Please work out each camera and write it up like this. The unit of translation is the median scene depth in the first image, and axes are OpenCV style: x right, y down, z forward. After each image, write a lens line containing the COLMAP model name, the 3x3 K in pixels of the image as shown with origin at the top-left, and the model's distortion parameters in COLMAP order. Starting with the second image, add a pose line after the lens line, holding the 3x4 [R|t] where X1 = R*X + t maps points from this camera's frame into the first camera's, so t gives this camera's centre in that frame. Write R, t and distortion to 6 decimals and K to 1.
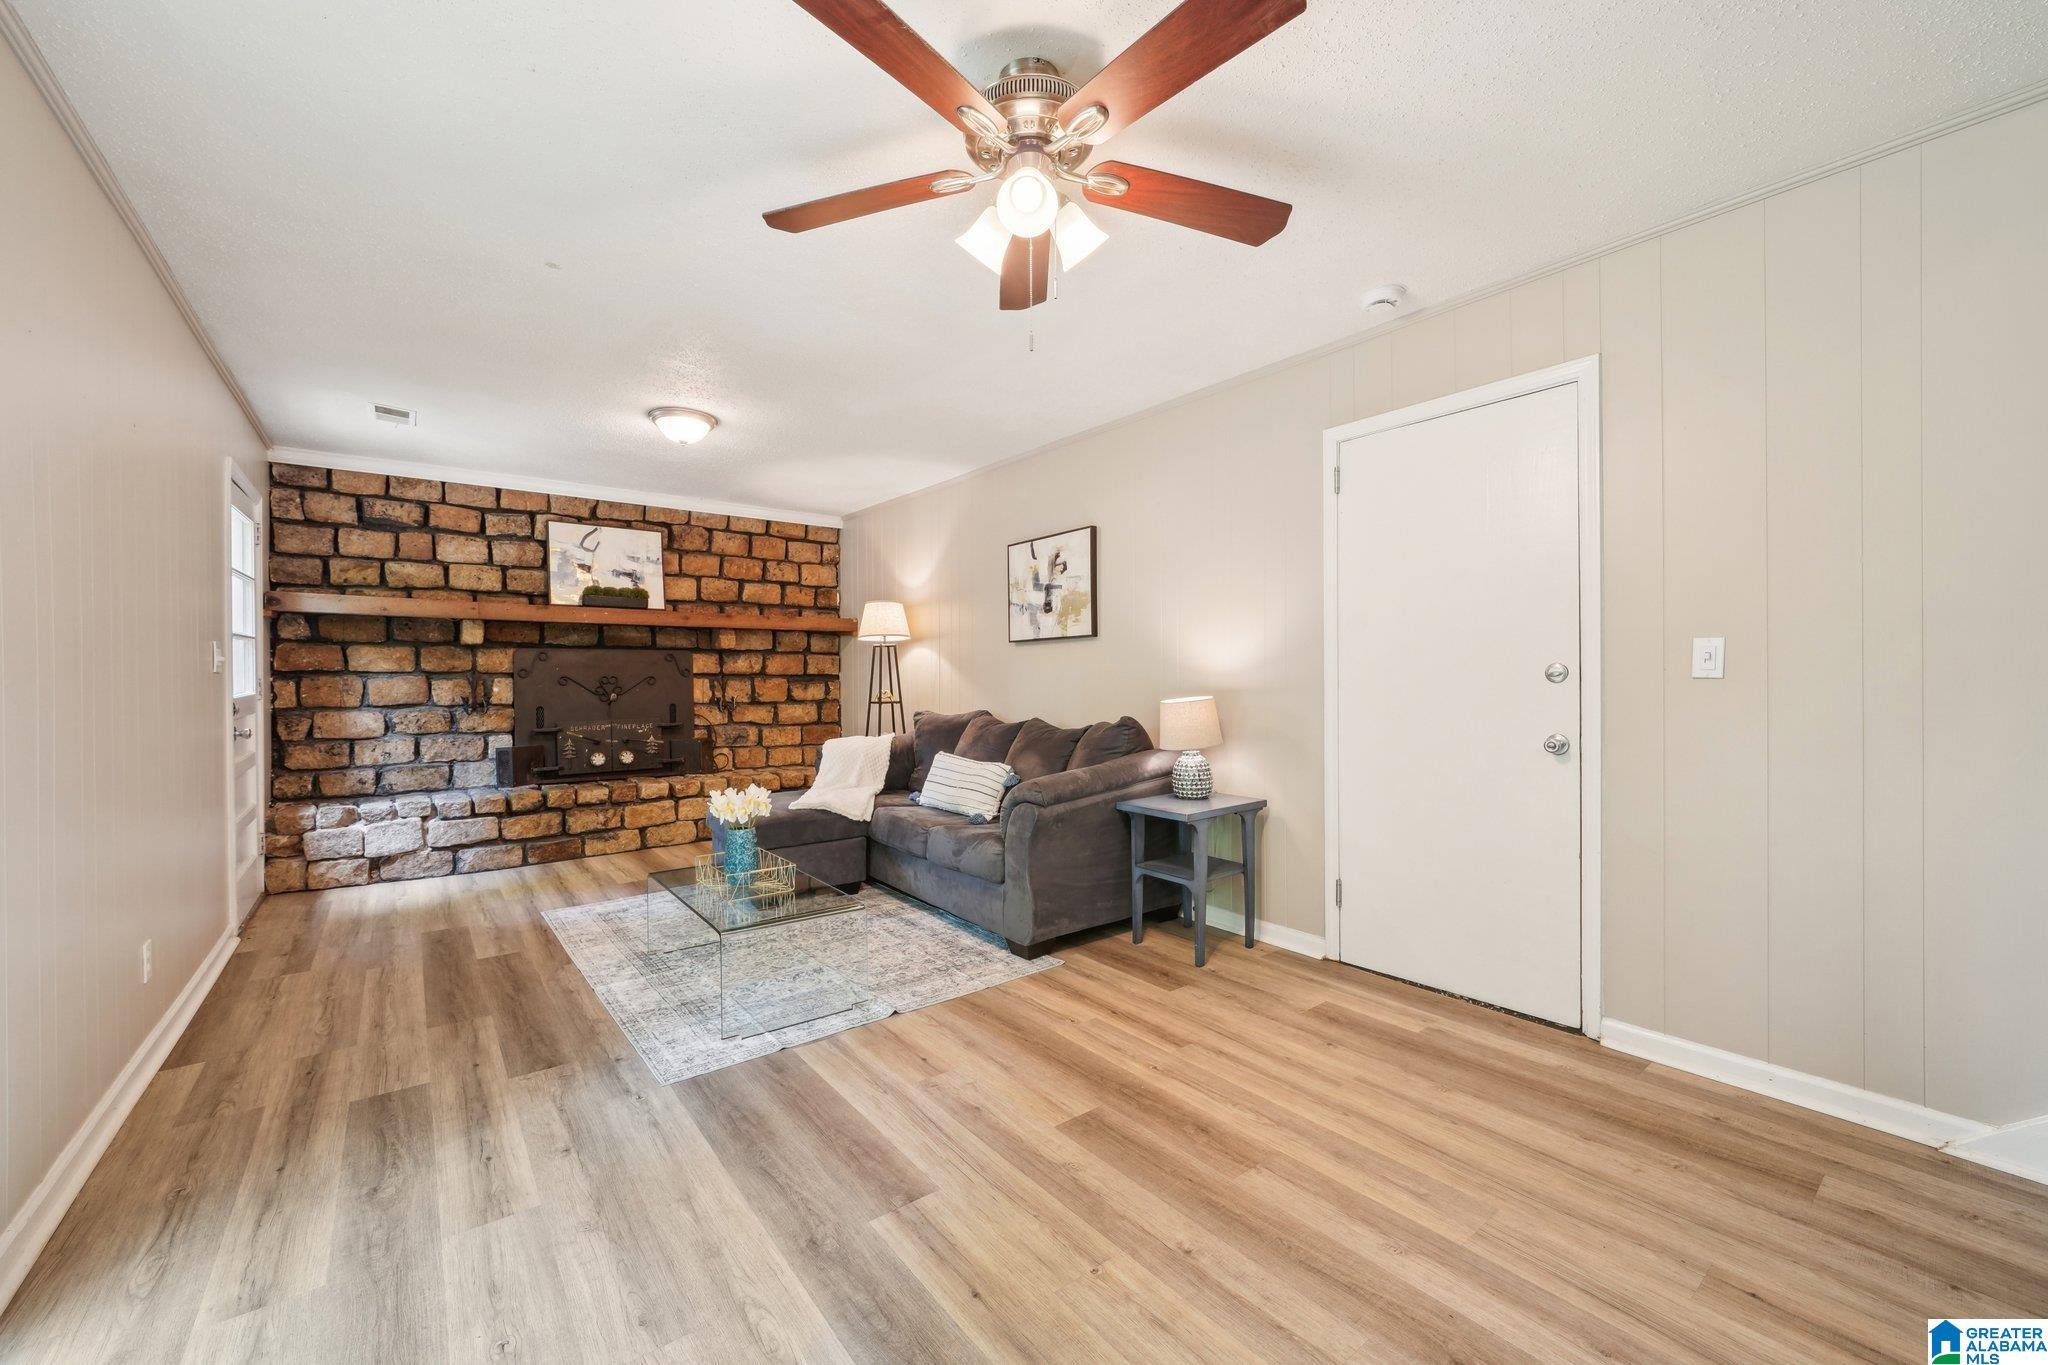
lens RADIAL K [[808.1, 0, 1022.9], [0, 808.1, 679.4], [0, 0, 1]] dist [-0.009620, 0.001766]
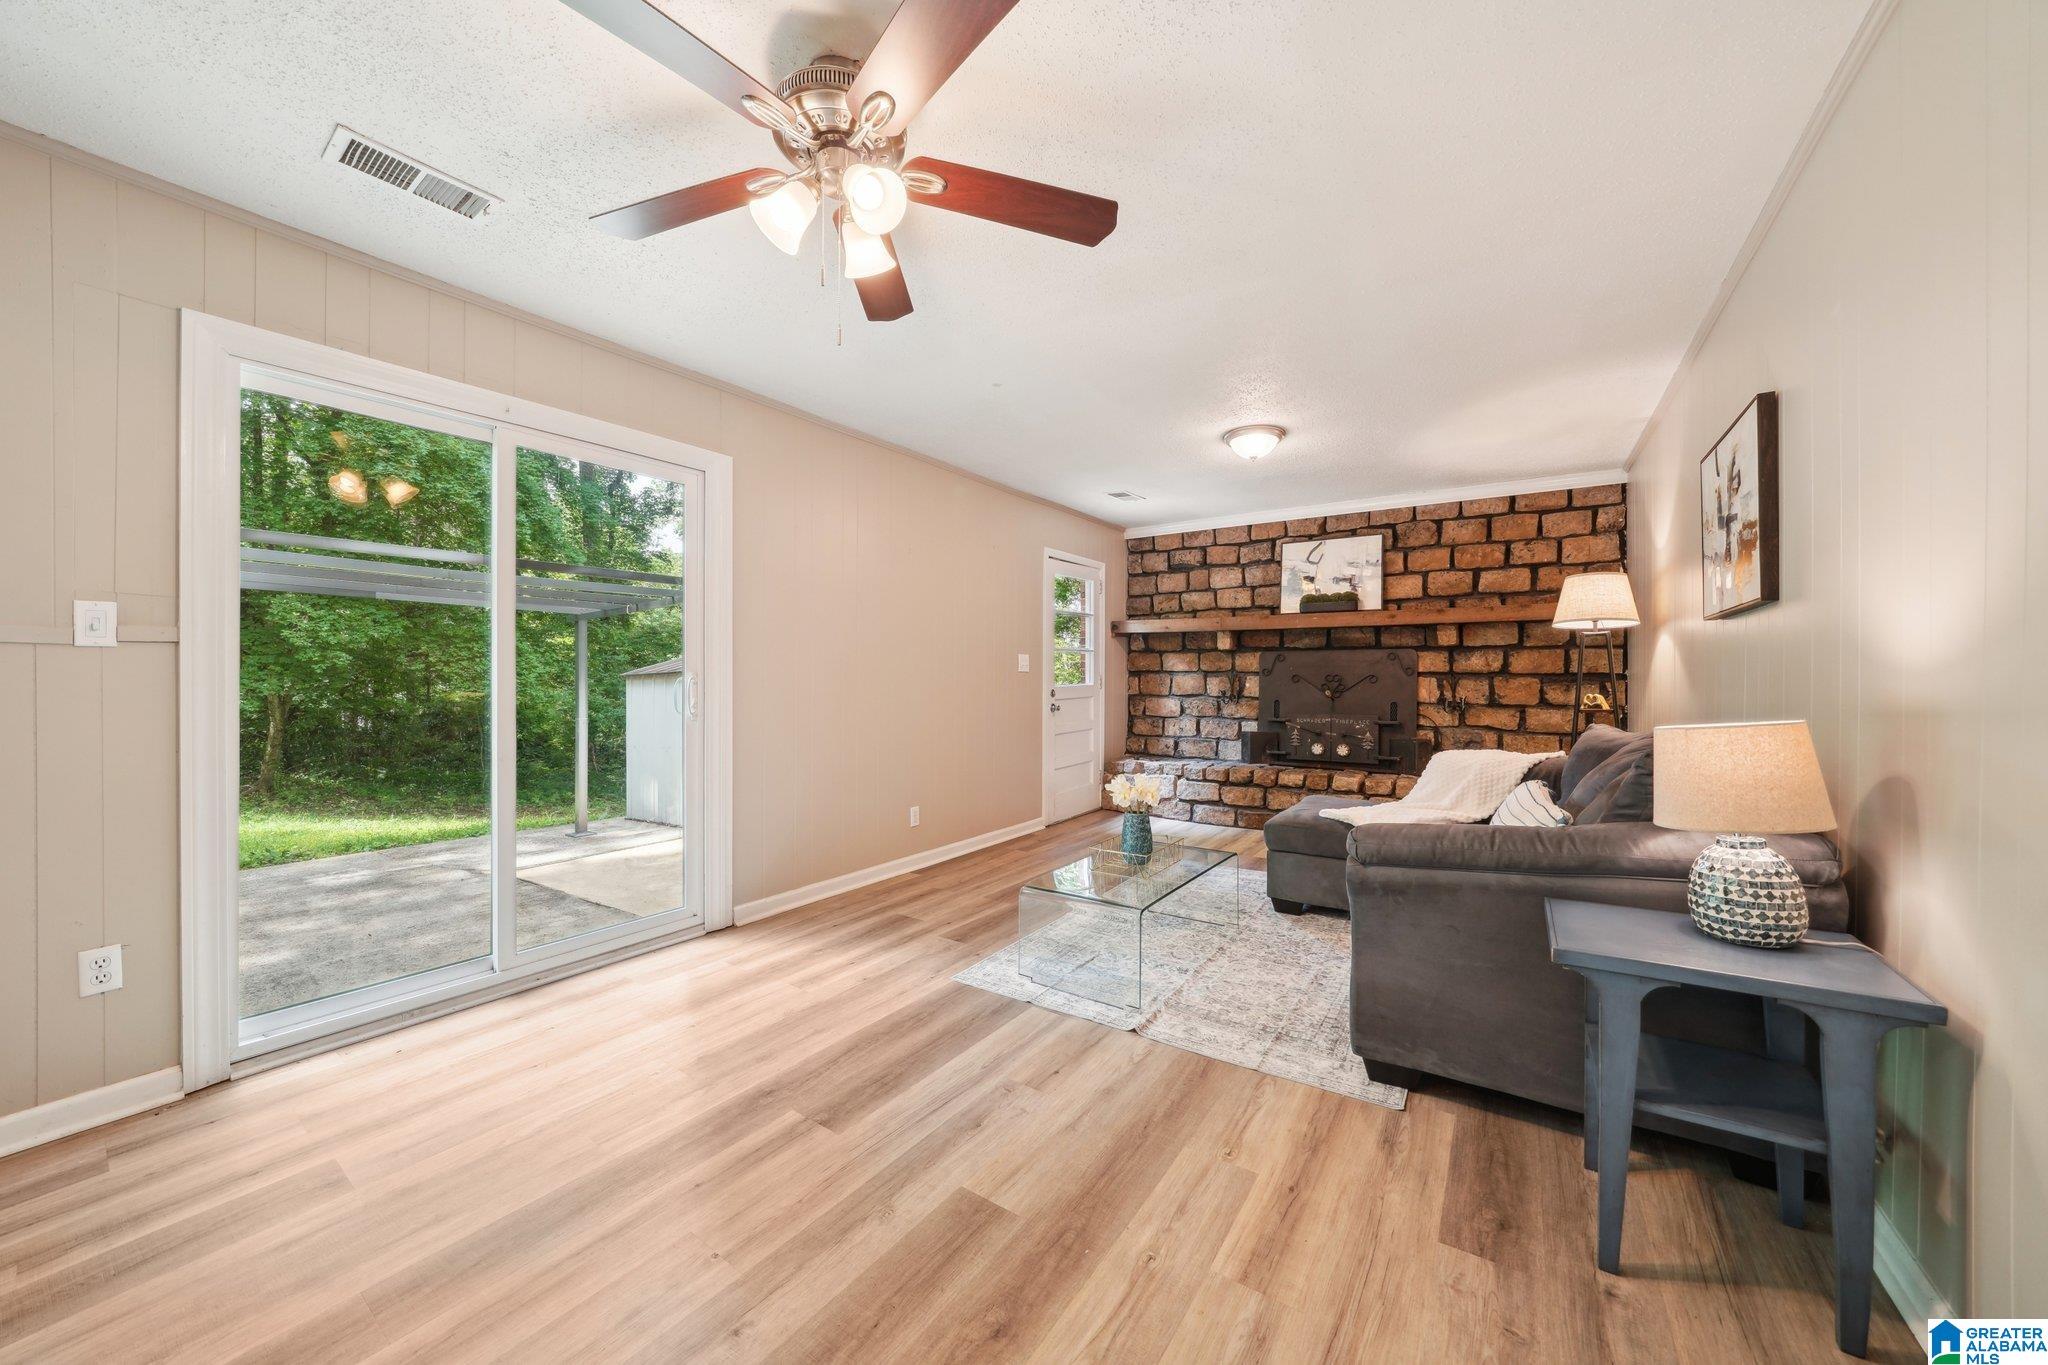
lens RADIAL K [[719.6, 0, 1020.3], [0, 719.6, 673.7], [0, 0, 1]] dist [-0.021030, -0.000023]
pose [[0.299508, 0.000310, -0.954094, 0.346828], [-0.006608, 0.999977, -0.001749, -0.001030], [0.954071, 0.006828, 0.299503, 0.358890]]
